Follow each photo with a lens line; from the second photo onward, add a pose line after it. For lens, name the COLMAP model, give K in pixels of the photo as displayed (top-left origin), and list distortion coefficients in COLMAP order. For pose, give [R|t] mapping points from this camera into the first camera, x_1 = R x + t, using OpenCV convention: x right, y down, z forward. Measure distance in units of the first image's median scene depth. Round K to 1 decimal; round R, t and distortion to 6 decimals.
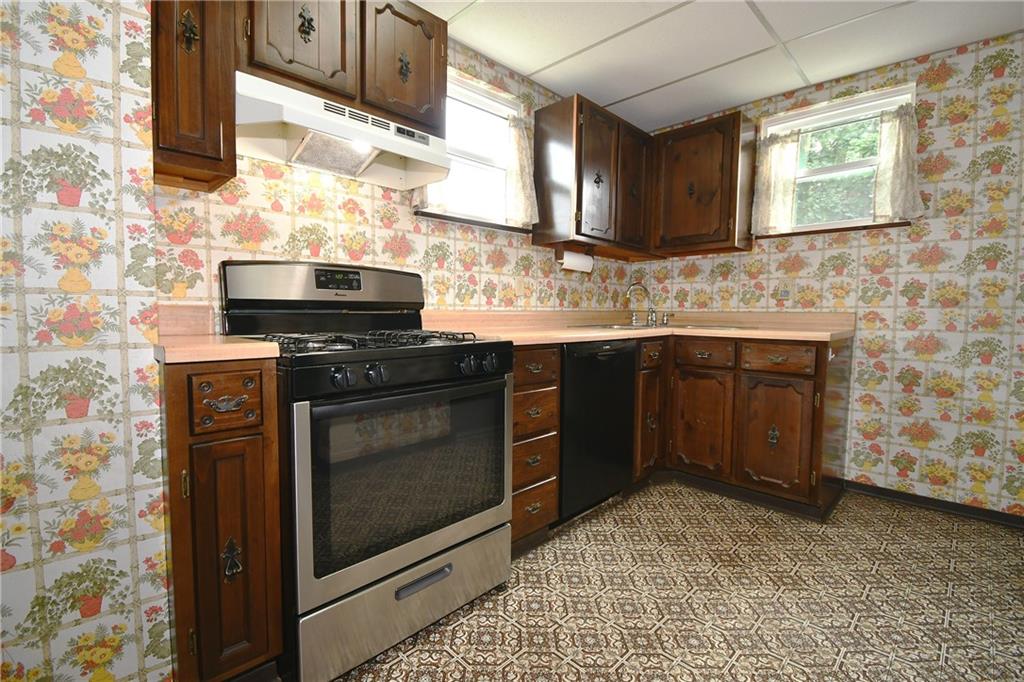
lens RADIAL K [[457.2, 0, 512.5], [0, 457.2, 338.6], [0, 0, 1]] dist [0.007456, -0.013076]
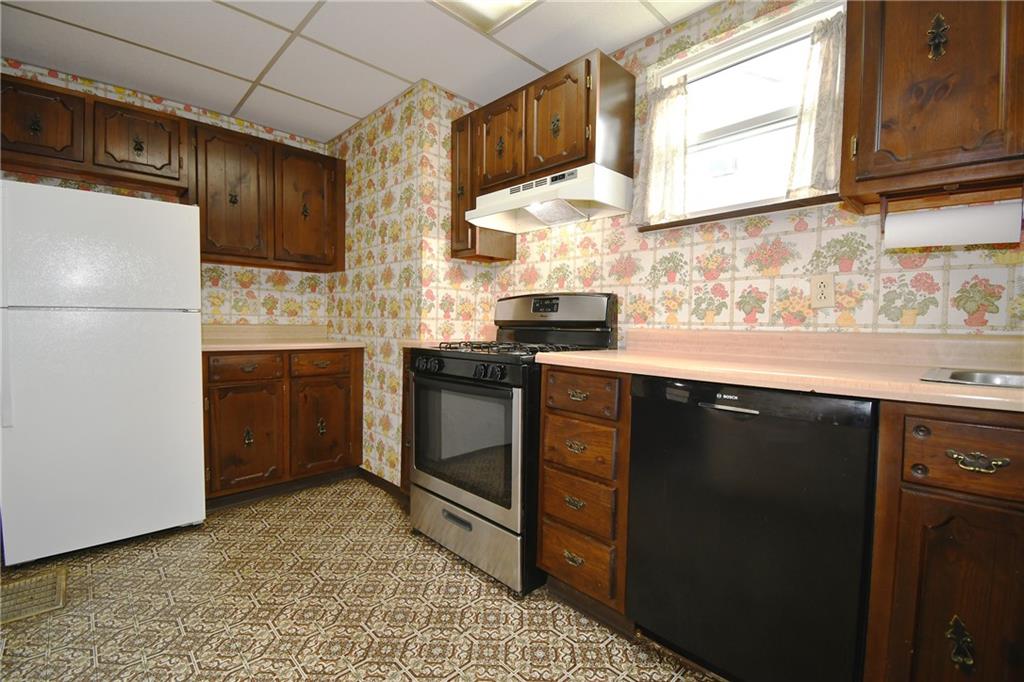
lens RADIAL K [[457.2, 0, 517.8], [0, 457.2, 340.0], [0, 0, 1]] dist [0.007456, -0.013076]
pose [[-0.018057, 0.018084, -0.999673, 0.829025], [-0.084750, 0.996210, 0.019552, -0.037899], [0.996239, 0.085075, -0.016456, 0.815365]]
